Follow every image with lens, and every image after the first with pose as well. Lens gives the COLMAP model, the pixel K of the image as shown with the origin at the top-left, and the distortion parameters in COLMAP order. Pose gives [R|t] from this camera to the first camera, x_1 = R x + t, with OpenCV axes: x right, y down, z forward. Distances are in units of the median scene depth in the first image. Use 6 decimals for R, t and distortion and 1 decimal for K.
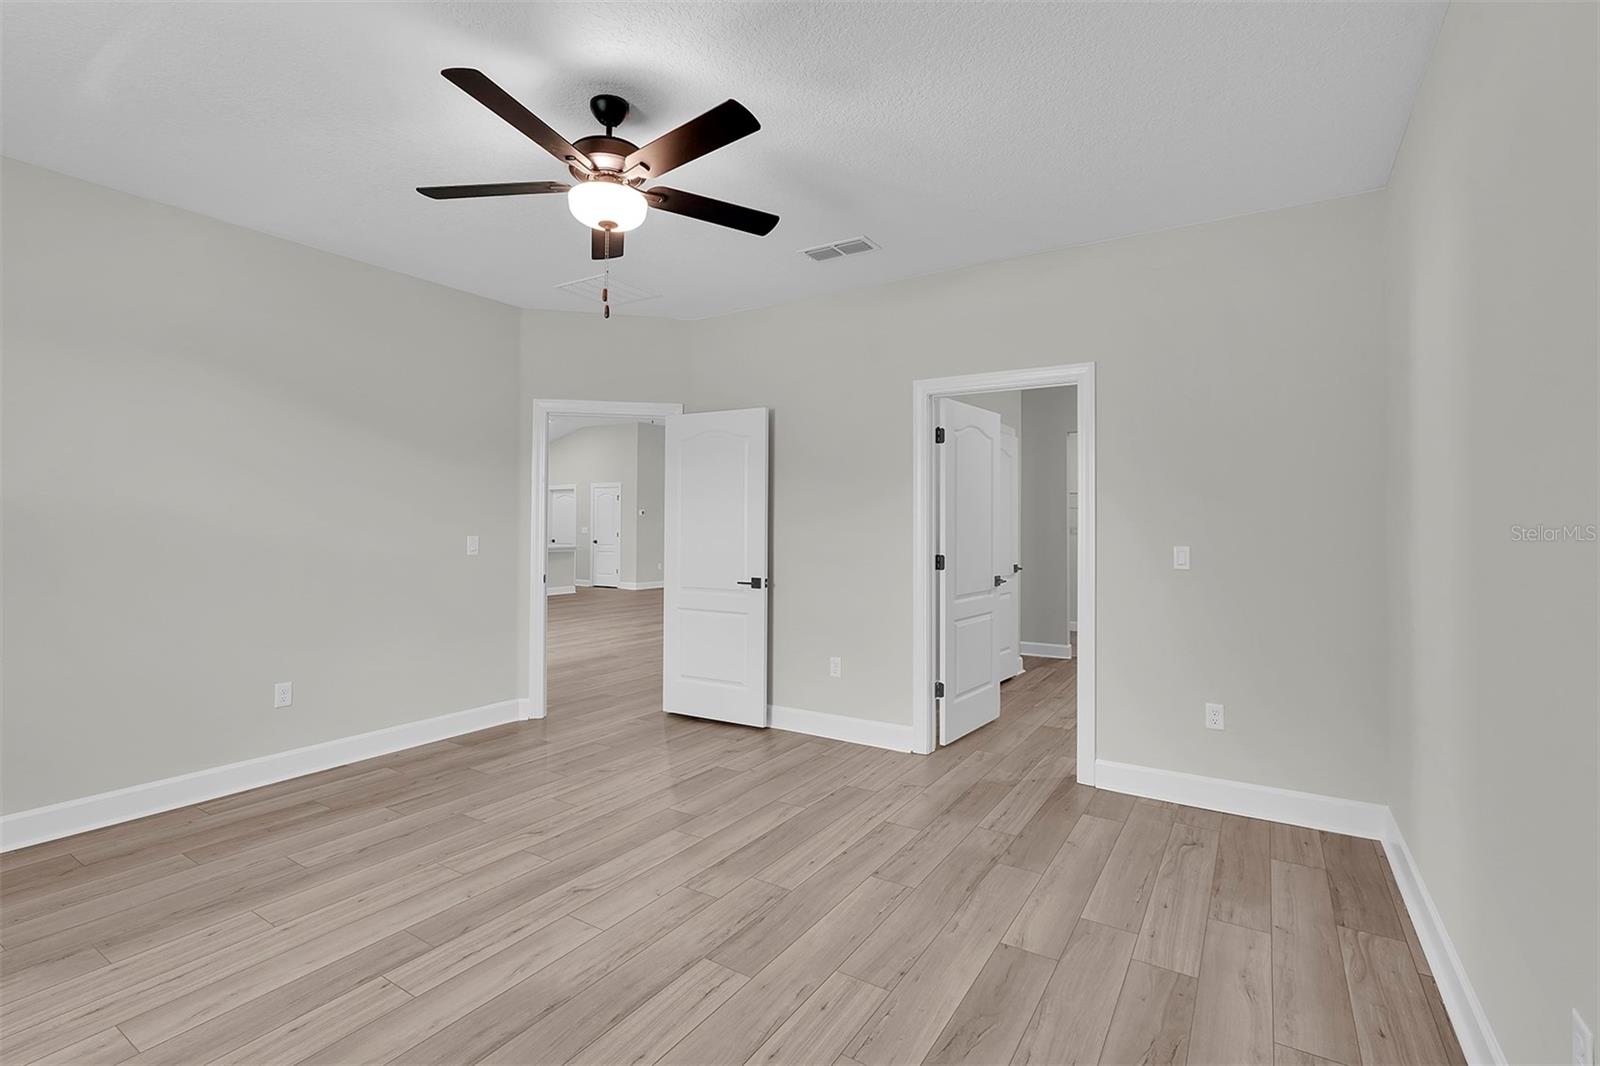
lens RADIAL K [[731.0, 0, 802.9], [0, 731.0, 515.0], [0, 0, 1]] dist [-0.023187, -0.000168]
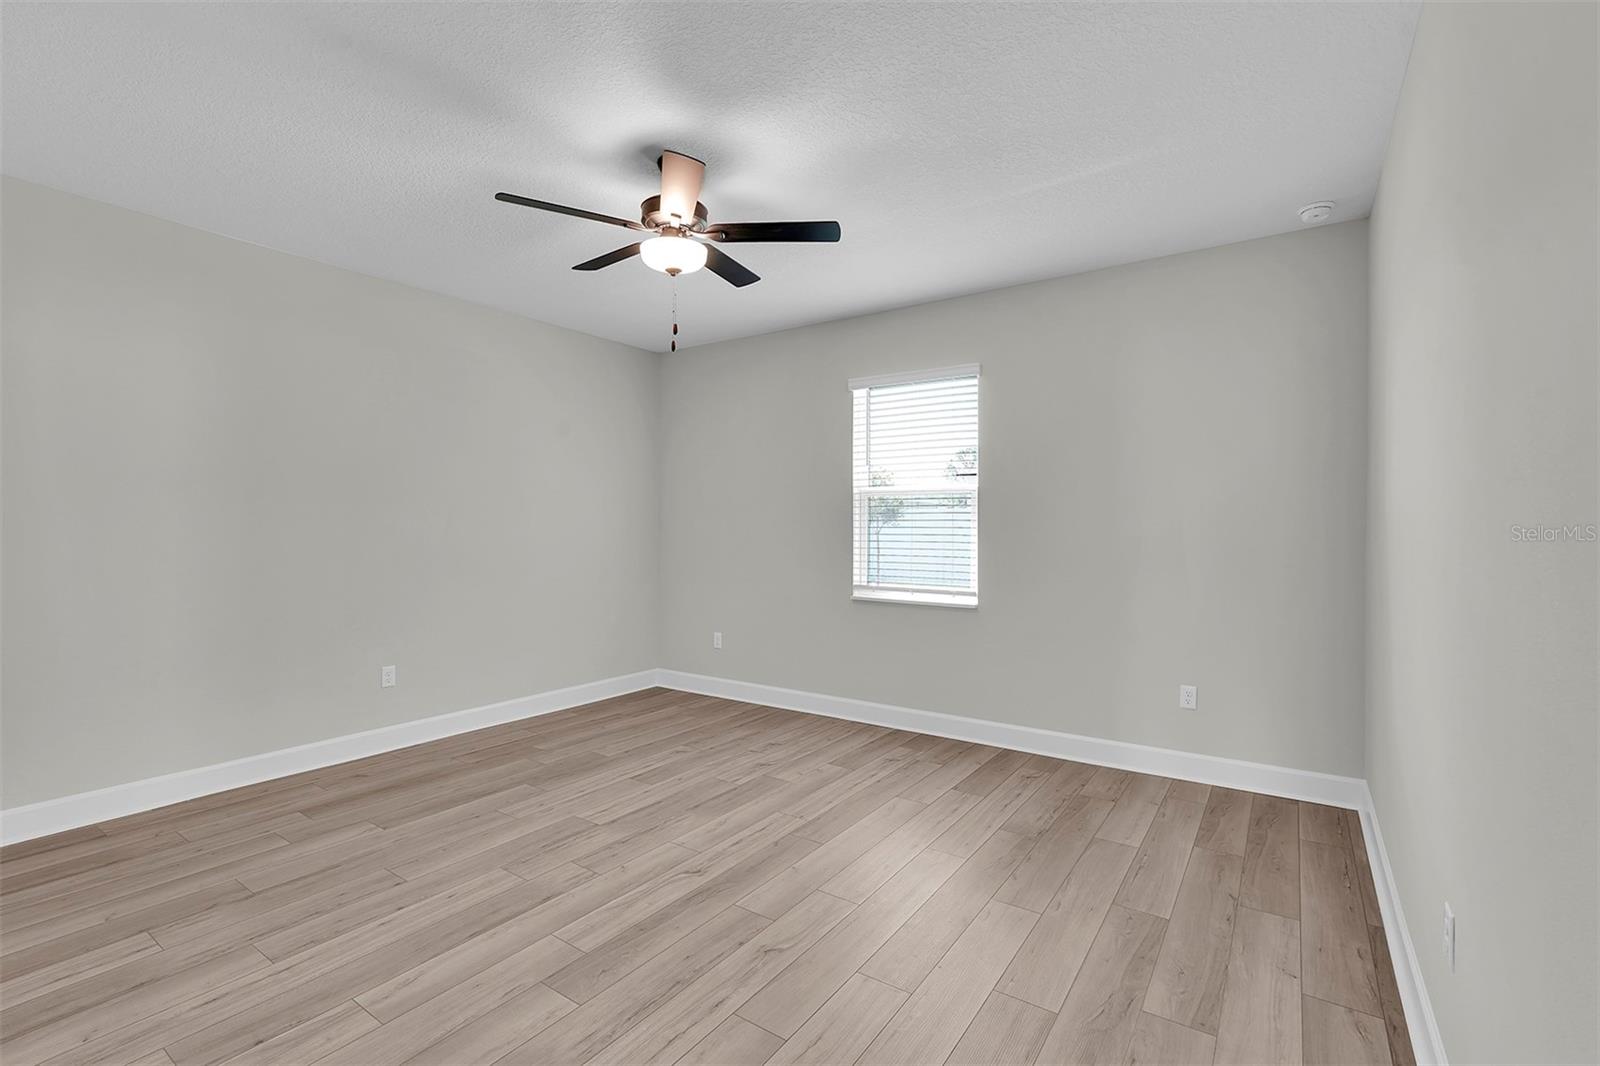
lens RADIAL K [[716.4, 0, 798.9], [0, 716.4, 533.5], [0, 0, 1]] dist [-0.016165, 0.007843]
pose [[-0.999053, -0.009833, 0.042394, -0.487556], [-0.010162, 0.999920, -0.007554, 0.024063], [-0.042316, -0.007978, -0.999072, 1.996095]]
